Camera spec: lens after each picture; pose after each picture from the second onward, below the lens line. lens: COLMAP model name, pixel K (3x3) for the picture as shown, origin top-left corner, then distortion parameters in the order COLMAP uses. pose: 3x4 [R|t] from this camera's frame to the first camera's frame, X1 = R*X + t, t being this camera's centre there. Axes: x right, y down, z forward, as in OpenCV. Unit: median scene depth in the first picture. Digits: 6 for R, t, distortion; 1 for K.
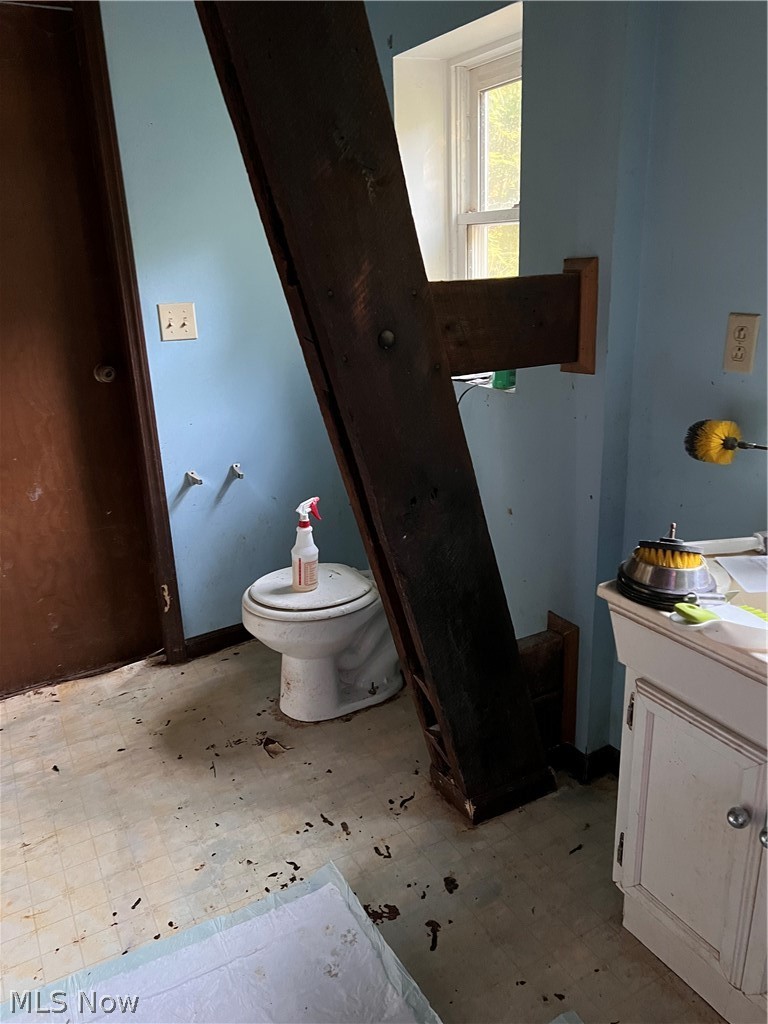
lens RADIAL K [[769.3, 0, 387.1], [0, 769.3, 512.7], [0, 0, 1]] dist [0.023798, -0.029658]
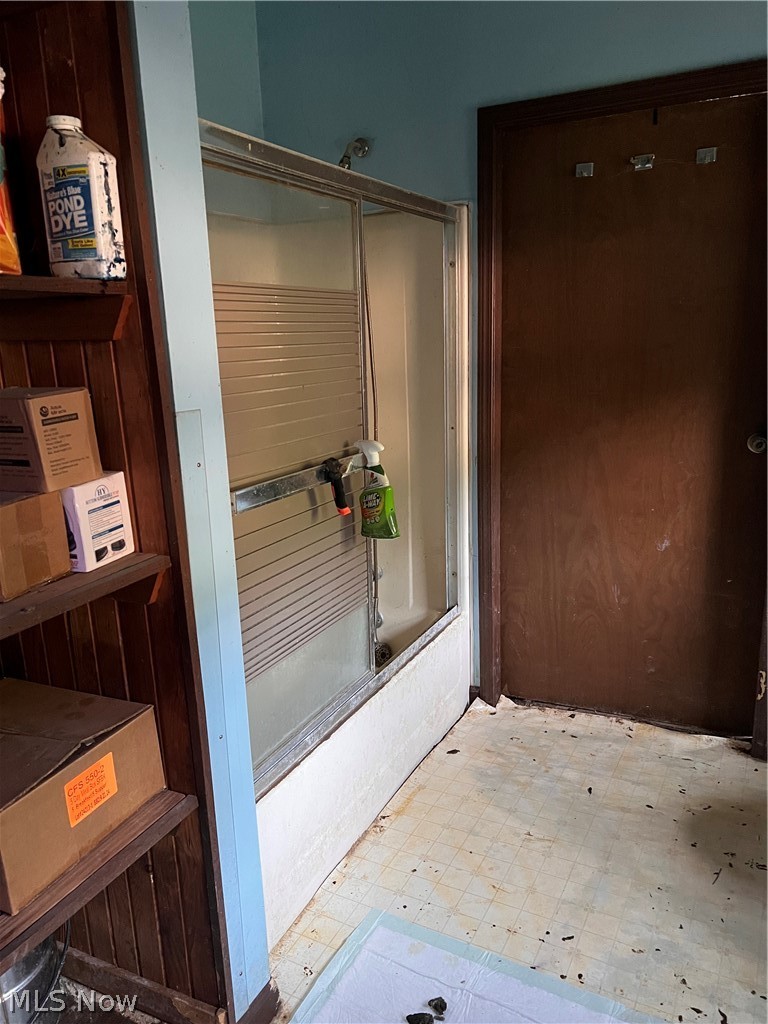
lens RADIAL K [[769.3, 0, 385.1], [0, 769.3, 512.8], [0, 0, 1]] dist [0.023798, -0.029658]
pose [[0.543453, 0.206440, -0.813659, 0.219679], [-0.249286, 0.965251, 0.078401, -0.060802], [0.801571, 0.160226, 0.576031, 0.073964]]
